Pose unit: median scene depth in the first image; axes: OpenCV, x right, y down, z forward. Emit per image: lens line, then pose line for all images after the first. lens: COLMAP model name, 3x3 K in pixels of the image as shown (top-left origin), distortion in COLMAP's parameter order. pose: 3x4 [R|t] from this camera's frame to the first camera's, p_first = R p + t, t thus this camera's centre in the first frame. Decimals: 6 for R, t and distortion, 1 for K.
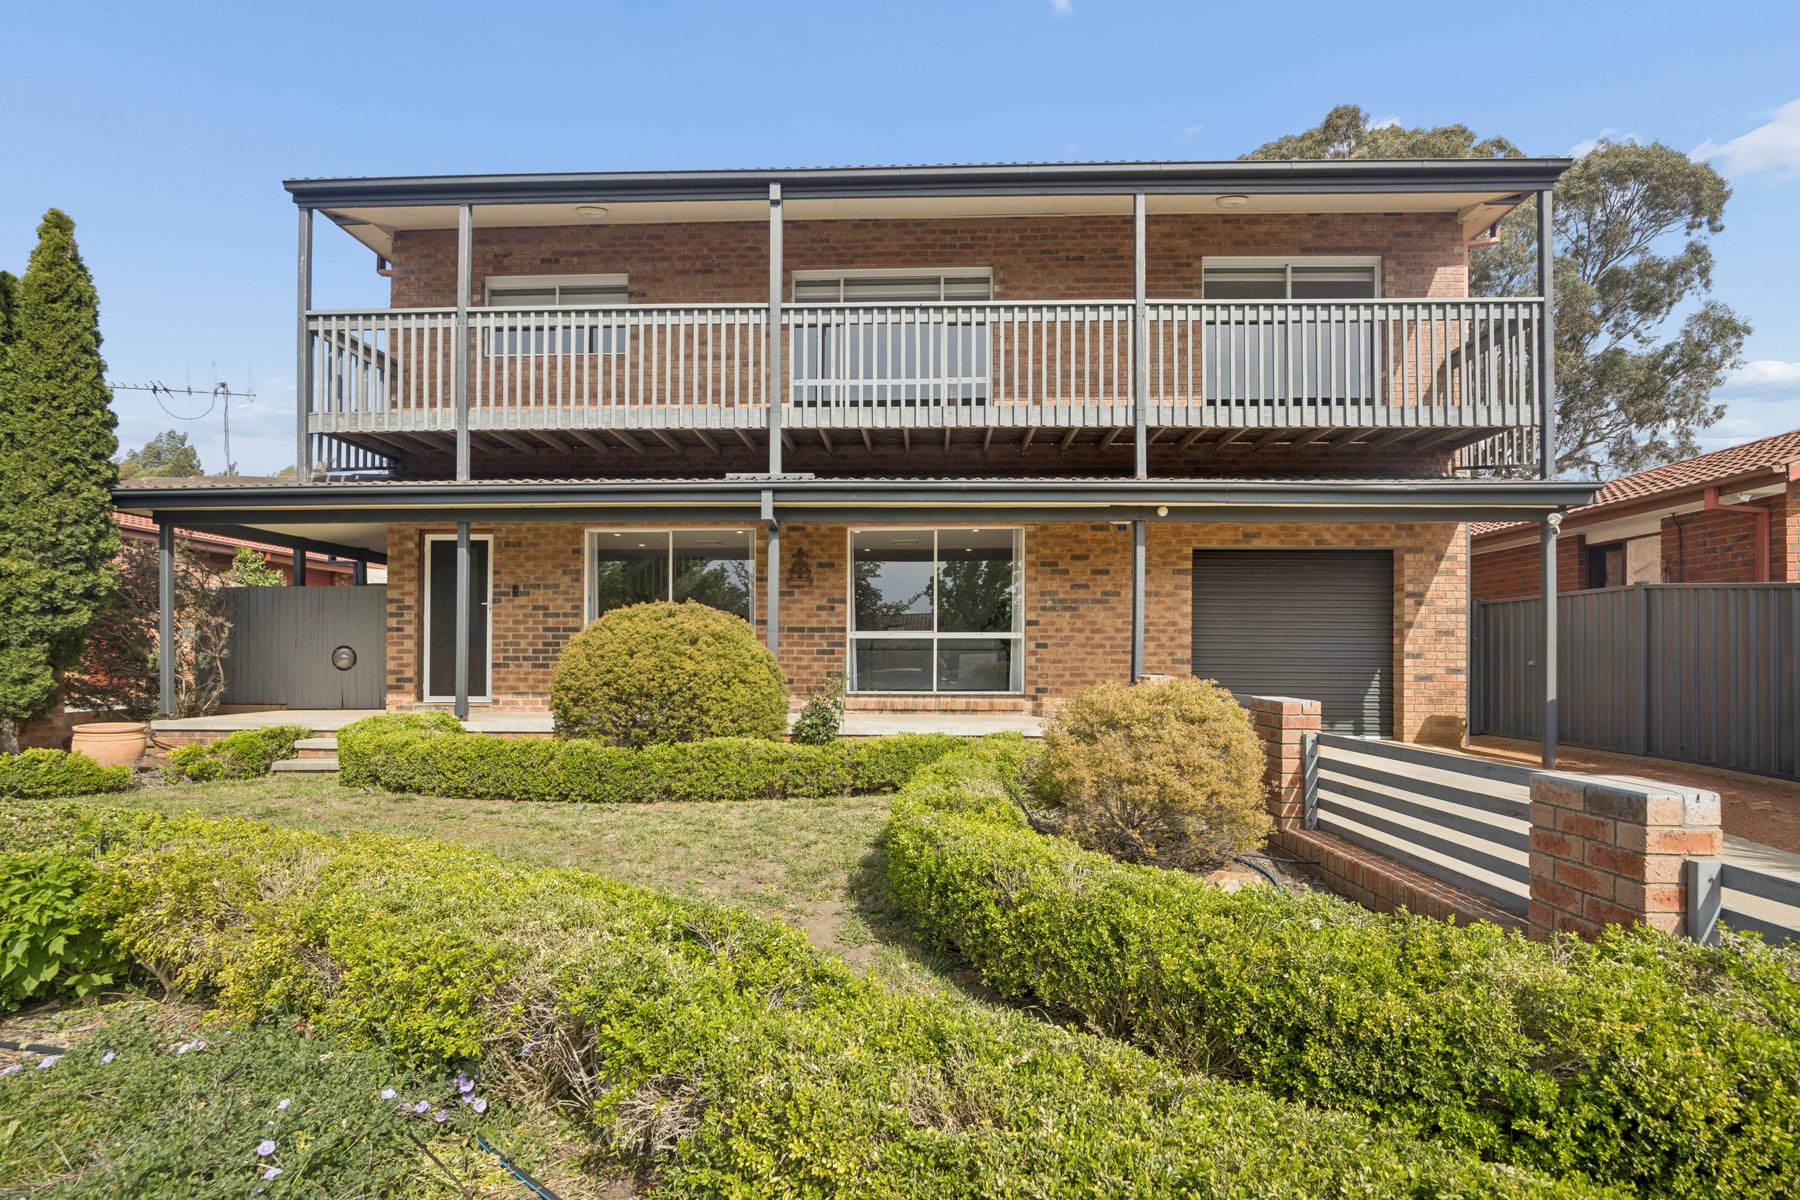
lens RADIAL K [[883.2, 0, 897.7], [0, 883.2, 666.8], [0, 0, 1]] dist [-0.017570, 0.000733]
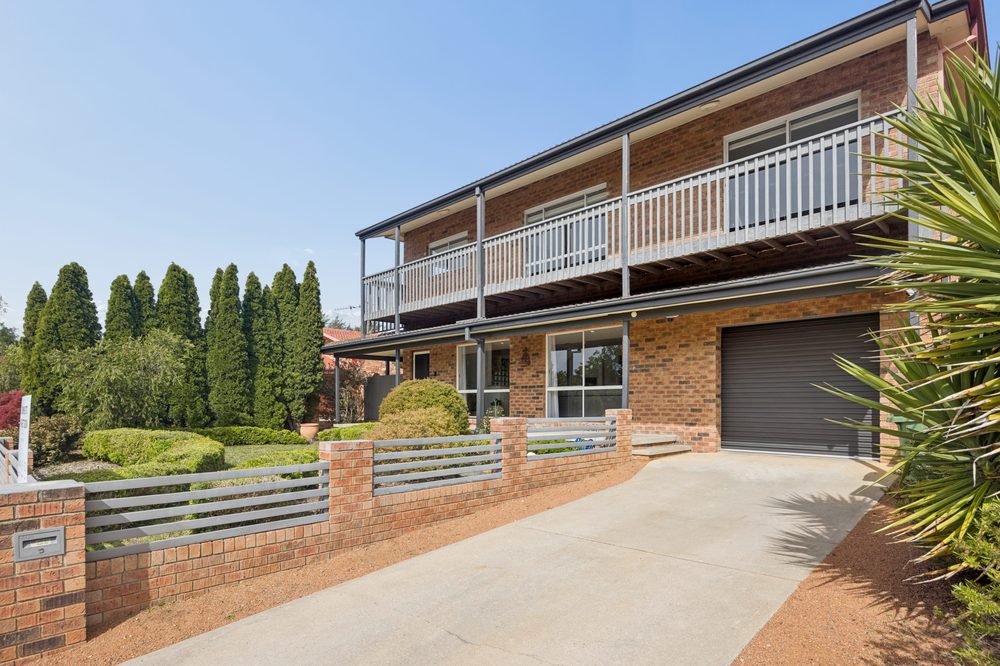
lens RADIAL K [[652.6, 0, 500.0], [0, 652.6, 401.5], [0, 0, 1]] dist [-0.006352, -0.004417]
pose [[0.666183, -0.007435, -0.745751, 0.944901], [-0.000798, 0.999943, -0.010683, 0.007364], [0.745788, 0.007712, 0.666139, -0.043338]]
